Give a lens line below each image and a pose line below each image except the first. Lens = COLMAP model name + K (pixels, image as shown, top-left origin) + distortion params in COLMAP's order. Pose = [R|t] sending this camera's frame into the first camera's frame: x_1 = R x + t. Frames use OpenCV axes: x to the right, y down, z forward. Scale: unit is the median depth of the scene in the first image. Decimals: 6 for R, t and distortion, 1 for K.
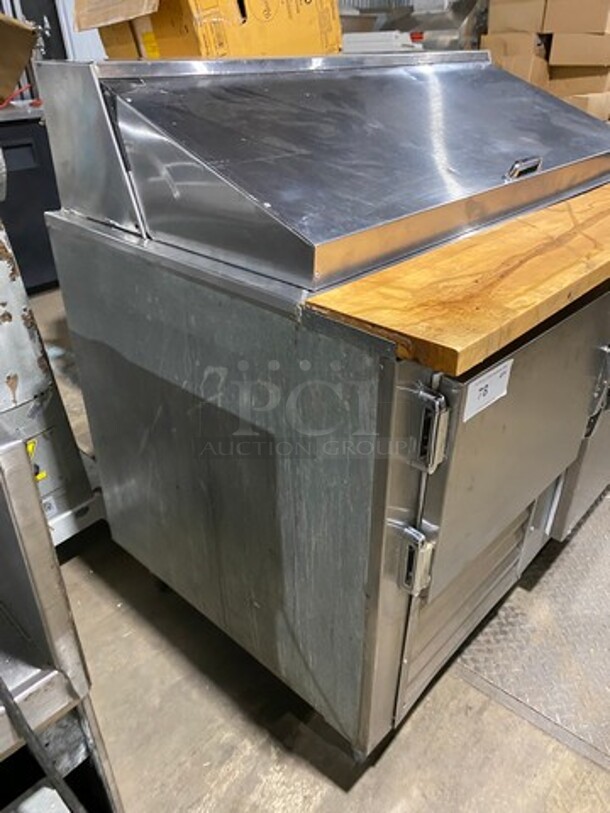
lens RADIAL K [[626.2, 0, 293.1], [0, 626.2, 405.8], [0, 0, 1]] dist [-0.006737, -0.000095]
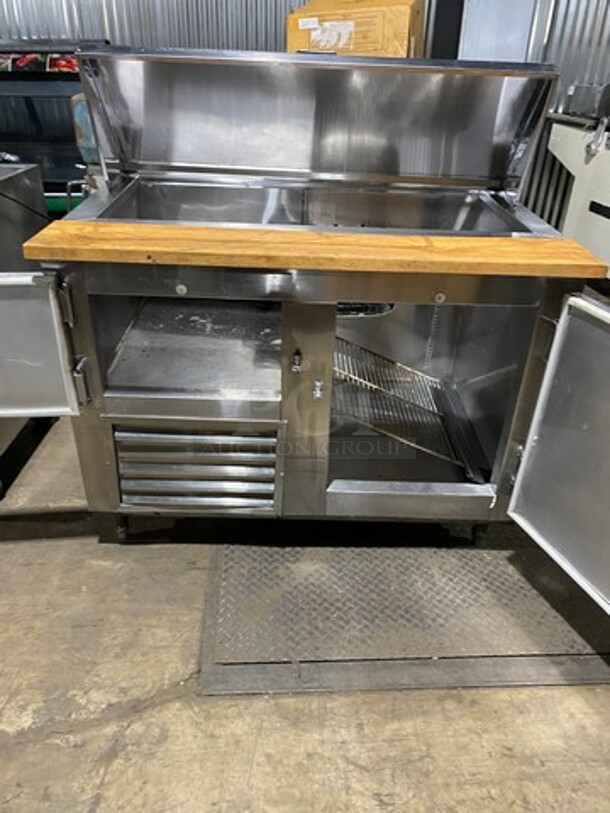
lens RADIAL K [[626.2, 0, 293.1], [0, 626.2, 405.8], [0, 0, 1]] dist [-0.006737, -0.000095]
pose [[0.677939, 0.402049, -0.615431, 1.300110], [-0.404751, 0.903009, 0.144057, -0.146514], [0.613658, 0.151435, 0.774914, -0.010076]]
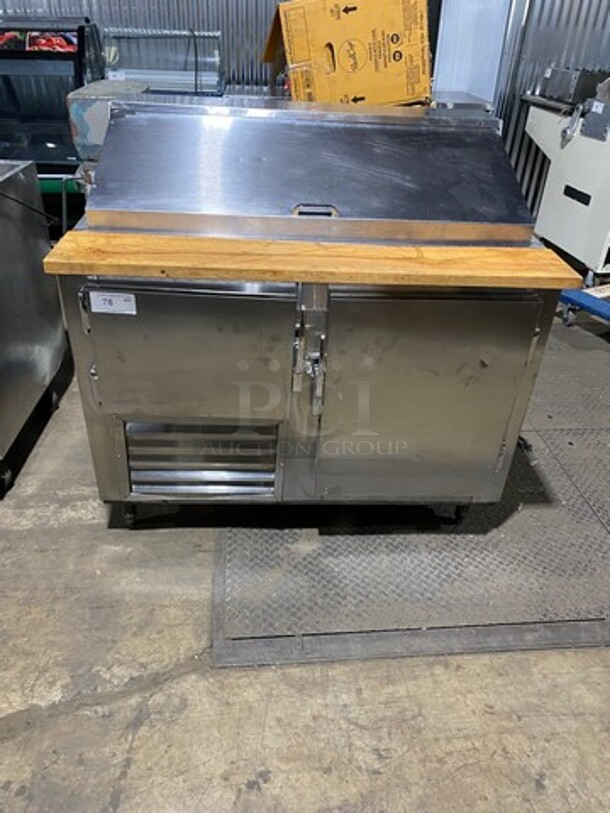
lens RADIAL K [[626.2, 0, 293.1], [0, 626.2, 405.8], [0, 0, 1]] dist [-0.006737, -0.000095]
pose [[0.705626, 0.426001, -0.566228, 1.296525], [-0.400866, 0.898925, 0.176752, -0.203796], [0.584293, 0.102261, 0.805074, -0.139216]]
